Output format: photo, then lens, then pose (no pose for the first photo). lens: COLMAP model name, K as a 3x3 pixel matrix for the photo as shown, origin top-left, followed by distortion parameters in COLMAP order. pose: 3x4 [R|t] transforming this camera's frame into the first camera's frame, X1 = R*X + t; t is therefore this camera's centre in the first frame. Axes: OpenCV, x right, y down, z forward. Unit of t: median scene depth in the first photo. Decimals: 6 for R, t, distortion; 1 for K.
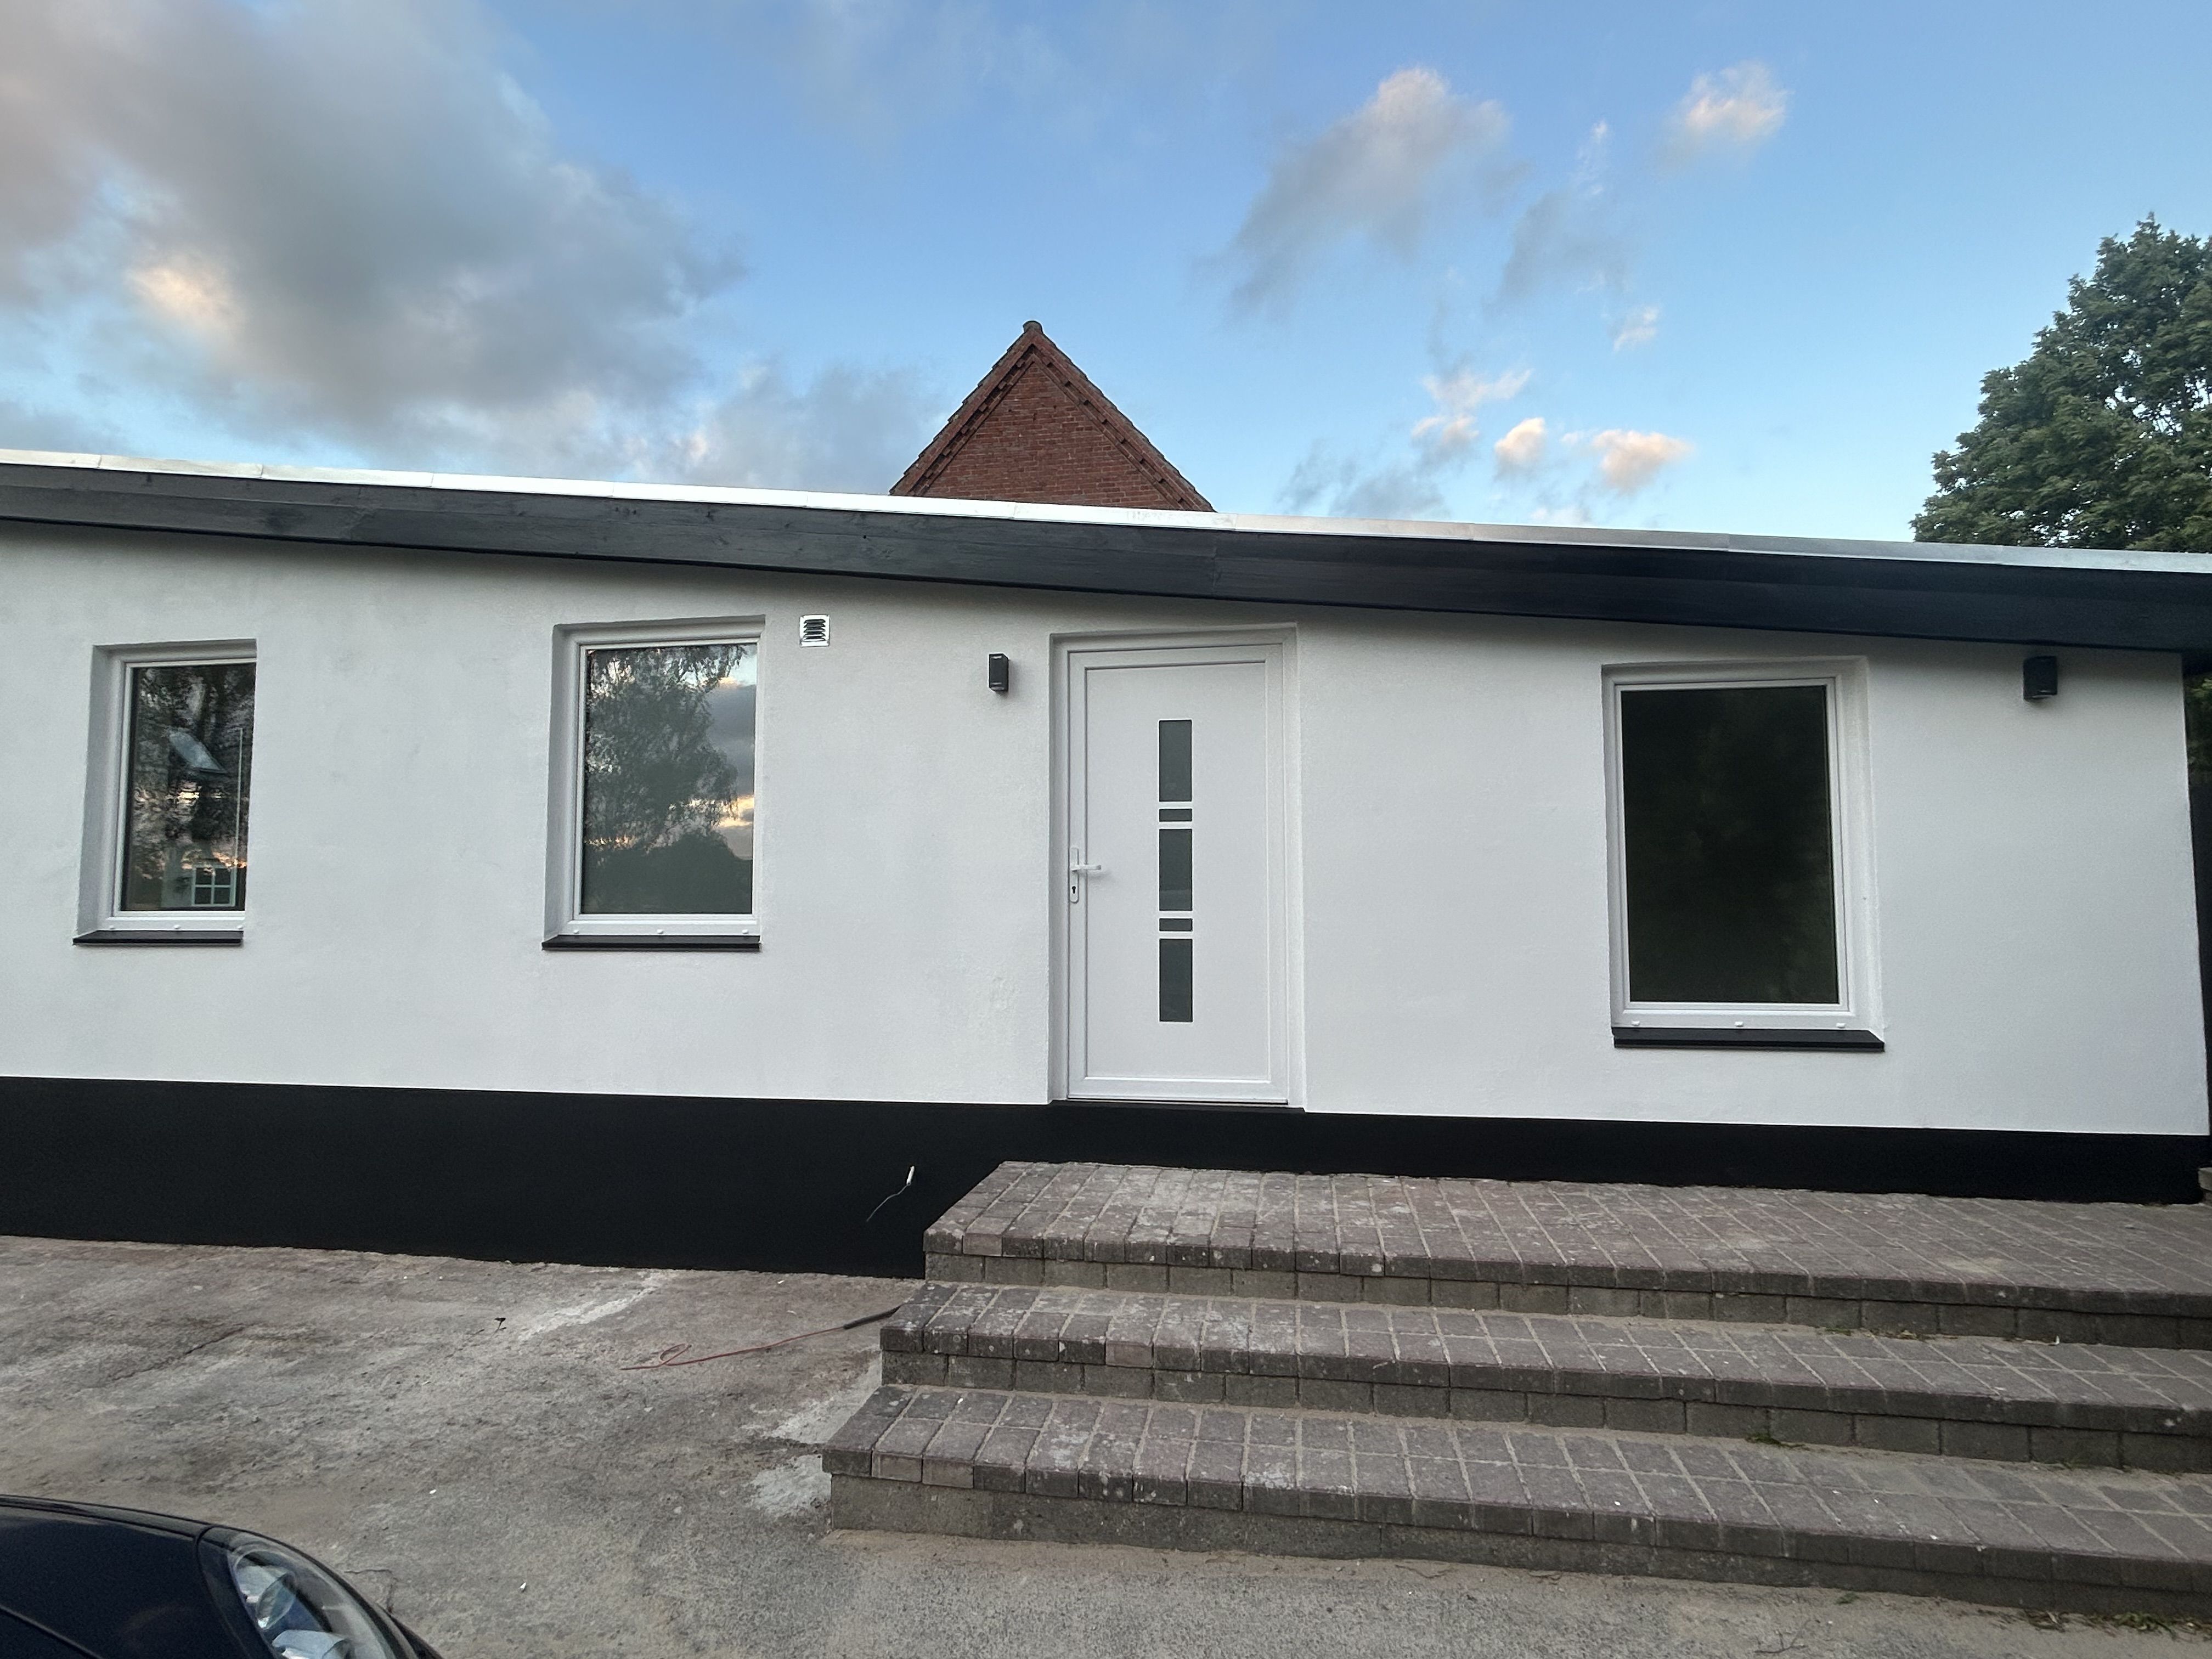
lens RADIAL K [[1112.5, 0, 1102.4], [0, 1112.5, 823.4], [0, 0, 1]] dist [-0.010458, 0.002580]
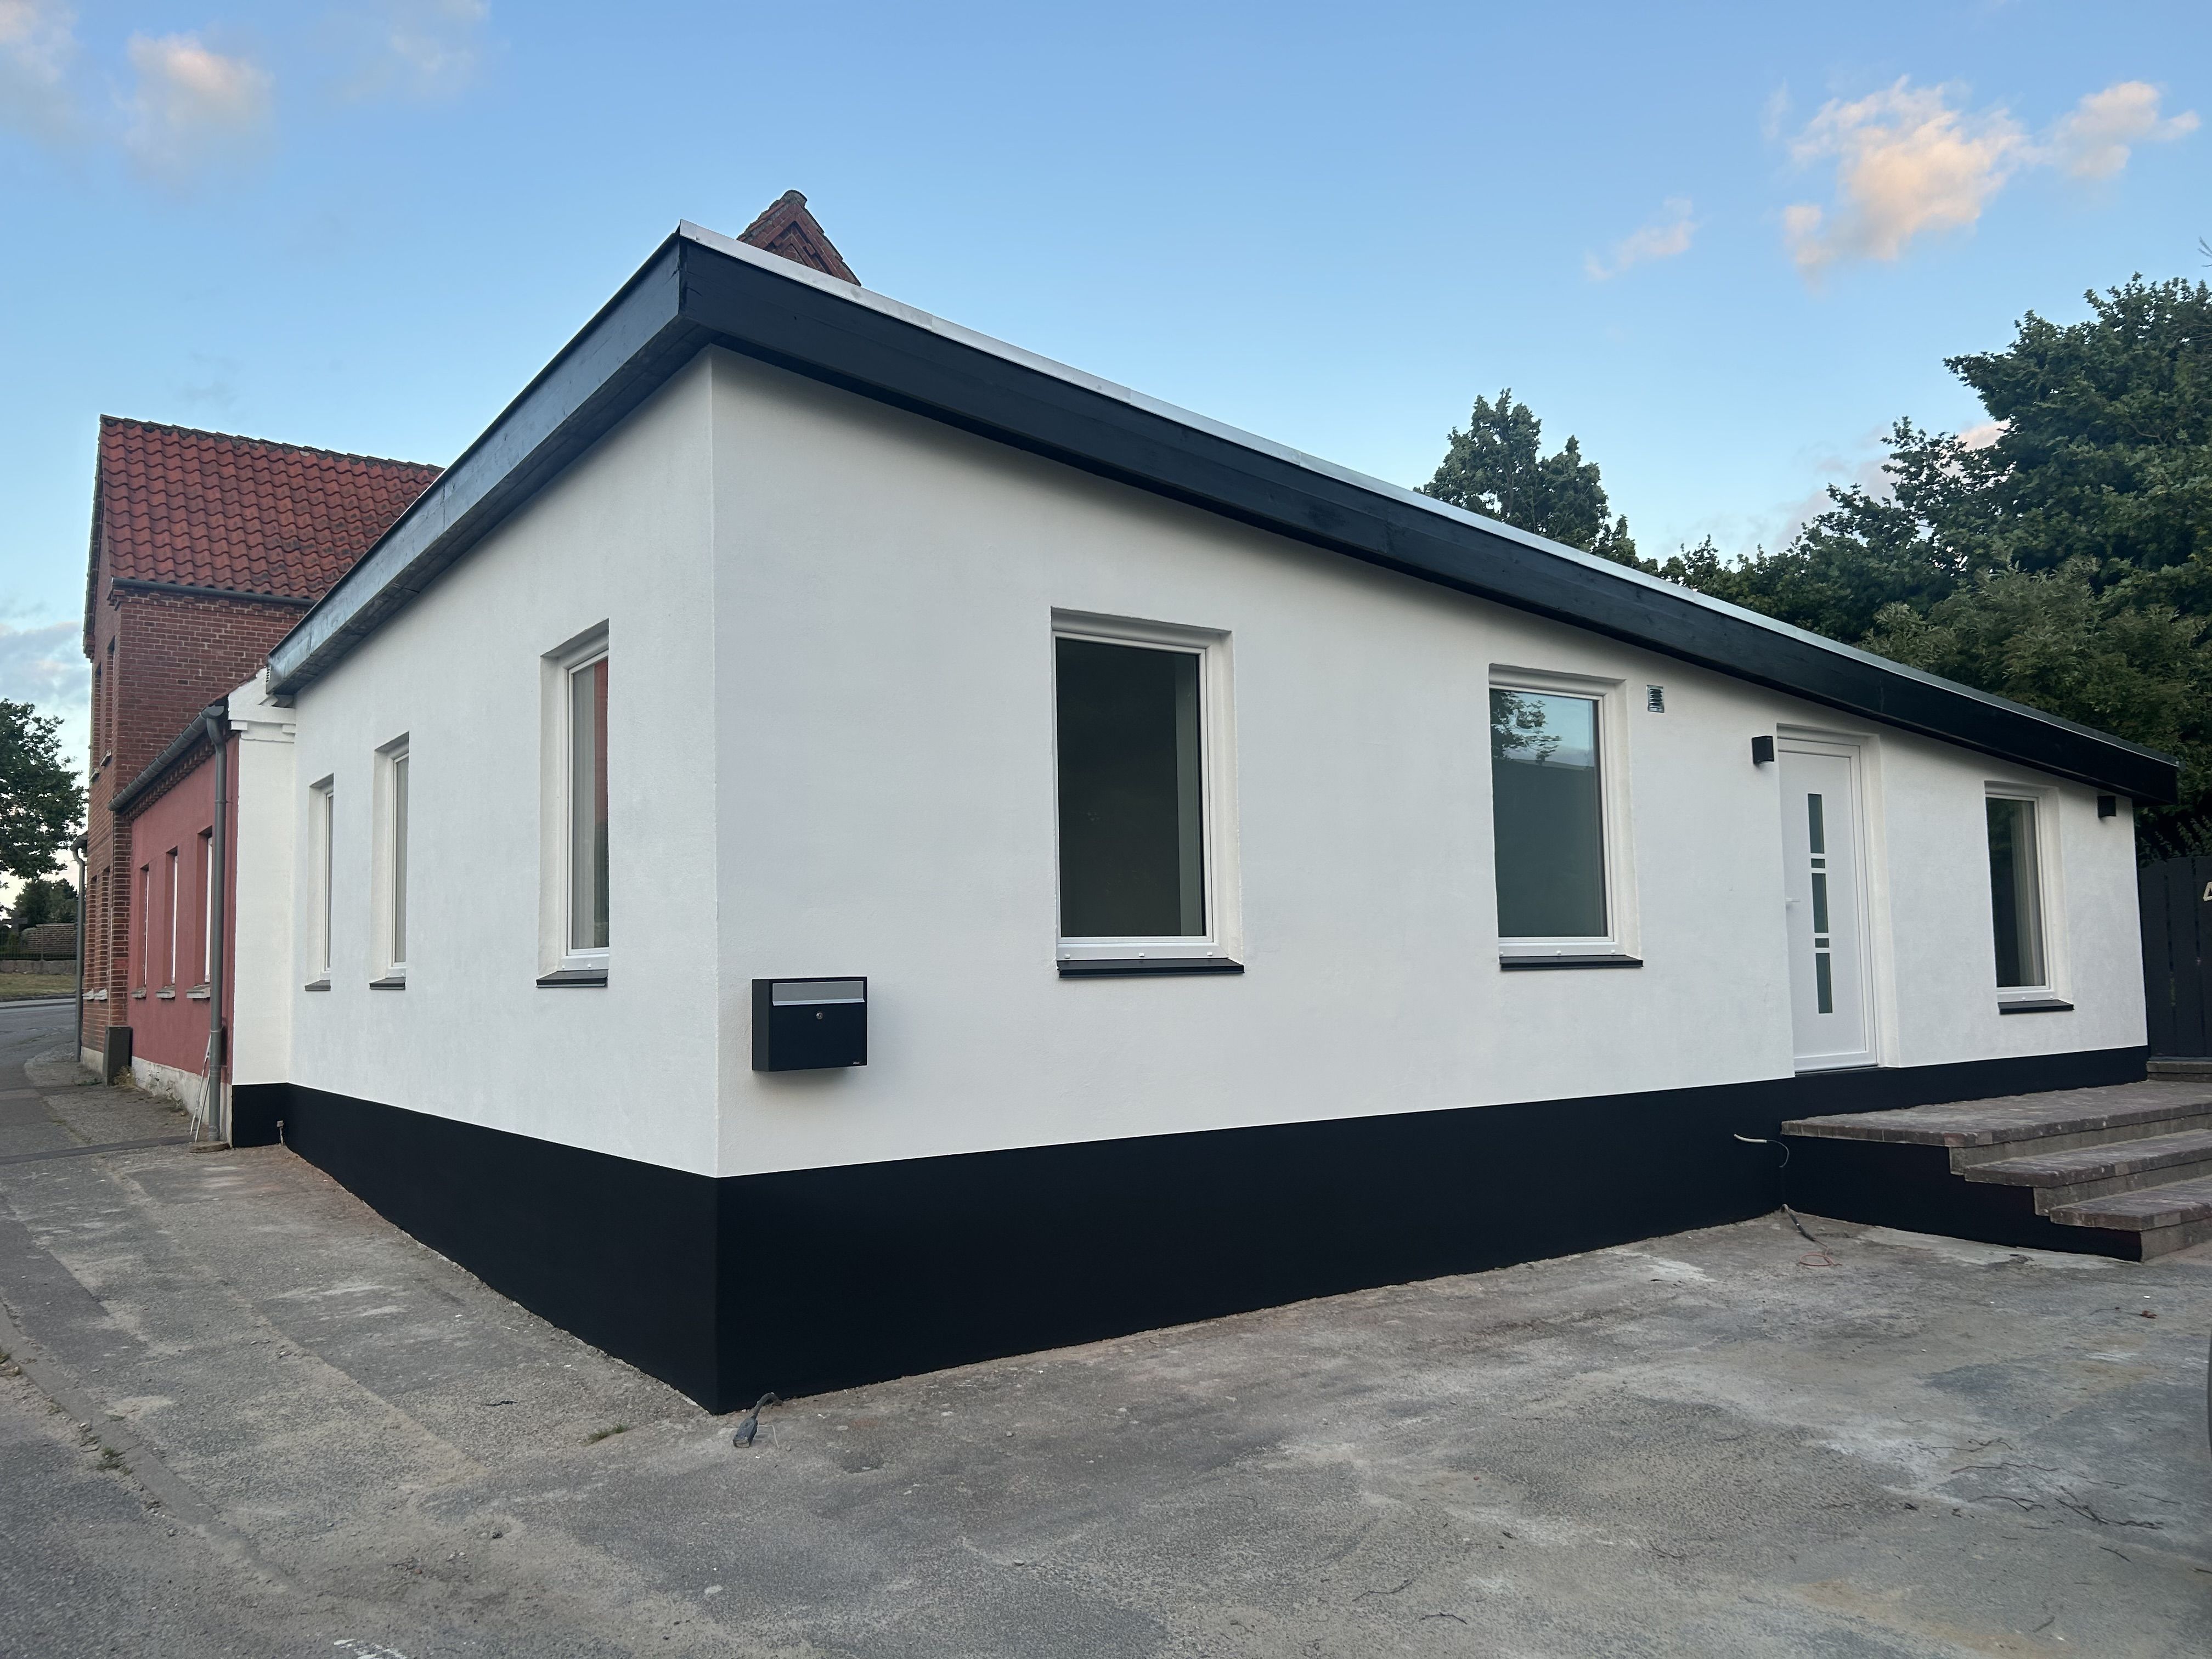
lens RADIAL K [[1685.9, 0, 1102.0], [0, 1685.9, 825.6], [0, 0, 1]] dist [0.003669, -0.002403]
pose [[0.721699, 0.047853, 0.690551, -2.206658], [-0.026613, 0.998788, -0.041400, 0.060928], [-0.691696, 0.011500, 0.722098, 0.119423]]
